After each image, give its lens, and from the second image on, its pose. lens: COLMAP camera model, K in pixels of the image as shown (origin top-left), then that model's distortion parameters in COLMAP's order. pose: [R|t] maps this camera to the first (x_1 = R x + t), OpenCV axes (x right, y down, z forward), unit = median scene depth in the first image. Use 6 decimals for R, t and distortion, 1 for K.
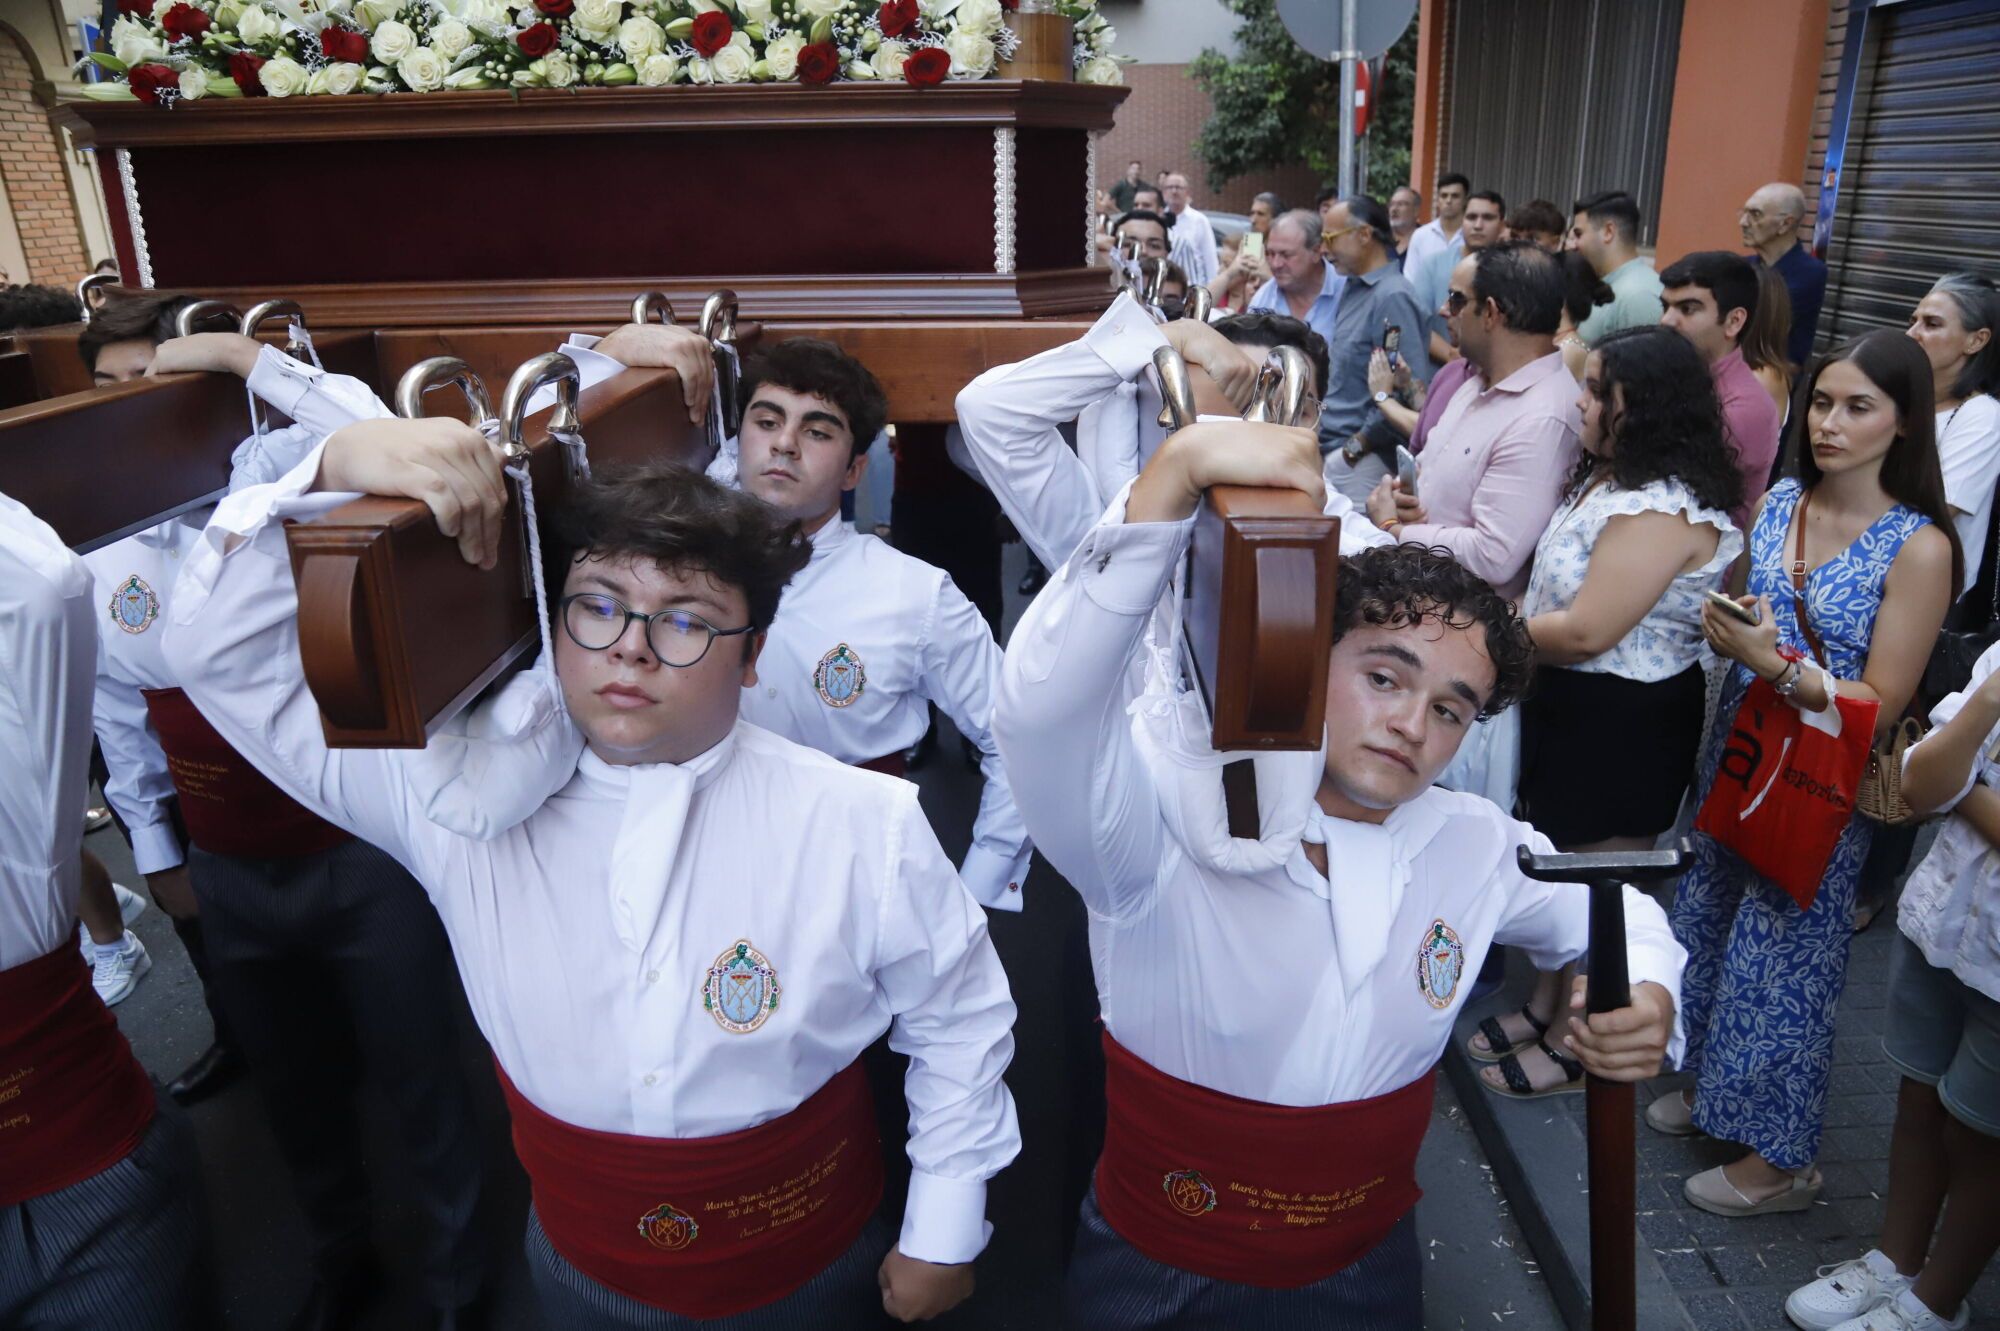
lens RADIAL K [[1318.0, 0, 1006.6], [0, 1318.0, 627.8], [0, 0, 1]] dist [-0.111789, 0.054791]
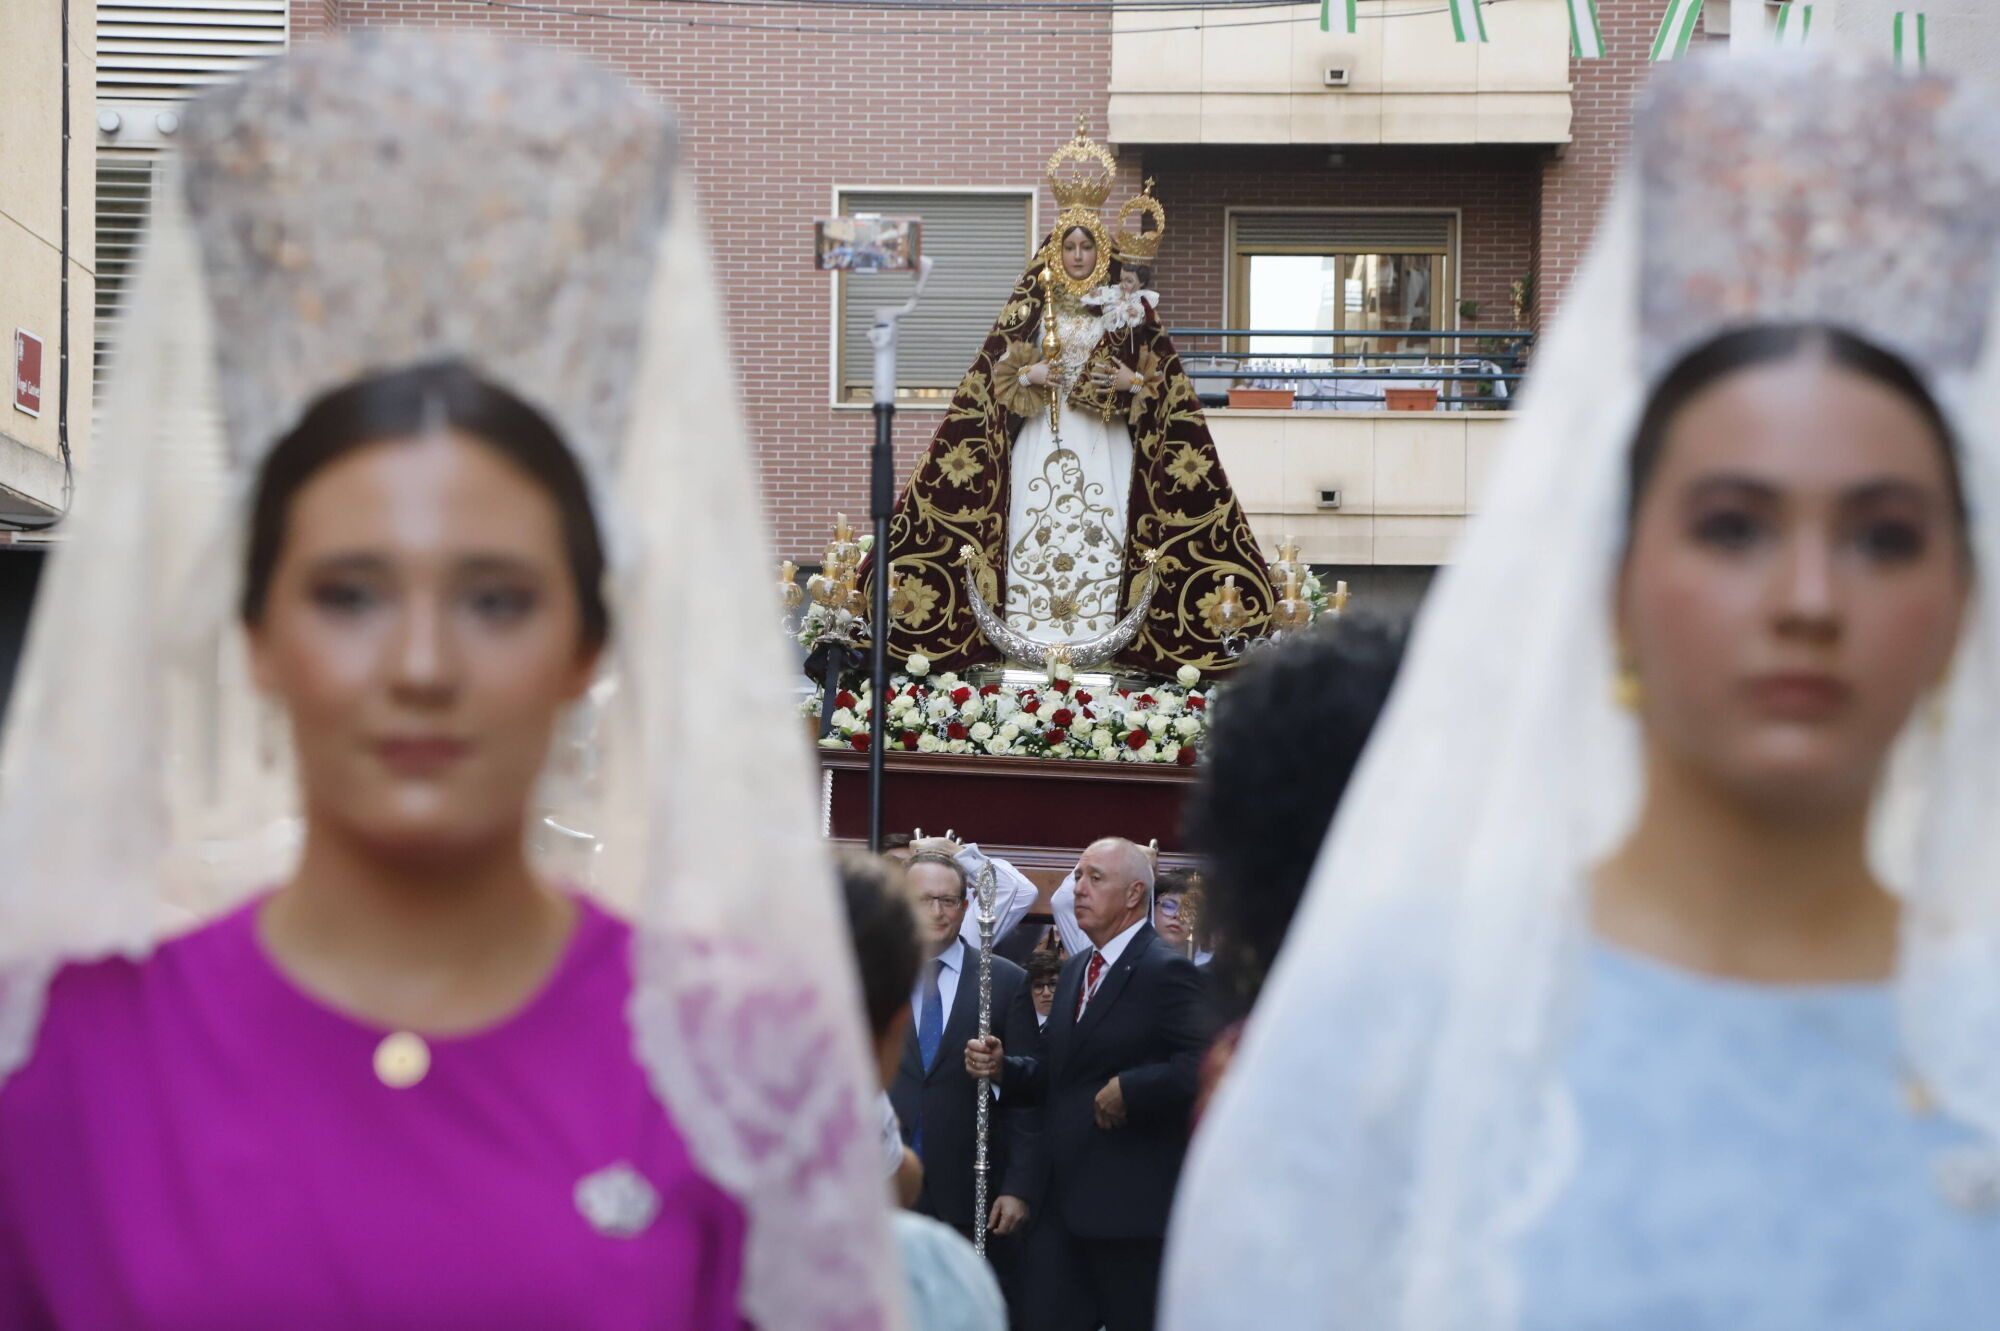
lens RADIAL K [[5874.2, 0, 915.3], [0, 5874.2, 664.8], [0, 0, 1]] dist [0.735852, -0.099171]
pose [[0.998774, 0.048592, -0.009501, -0.507409], [-0.048543, 0.923263, -0.381089, 3.166973], [-0.009746, 0.381083, 0.924490, -8.083316]]
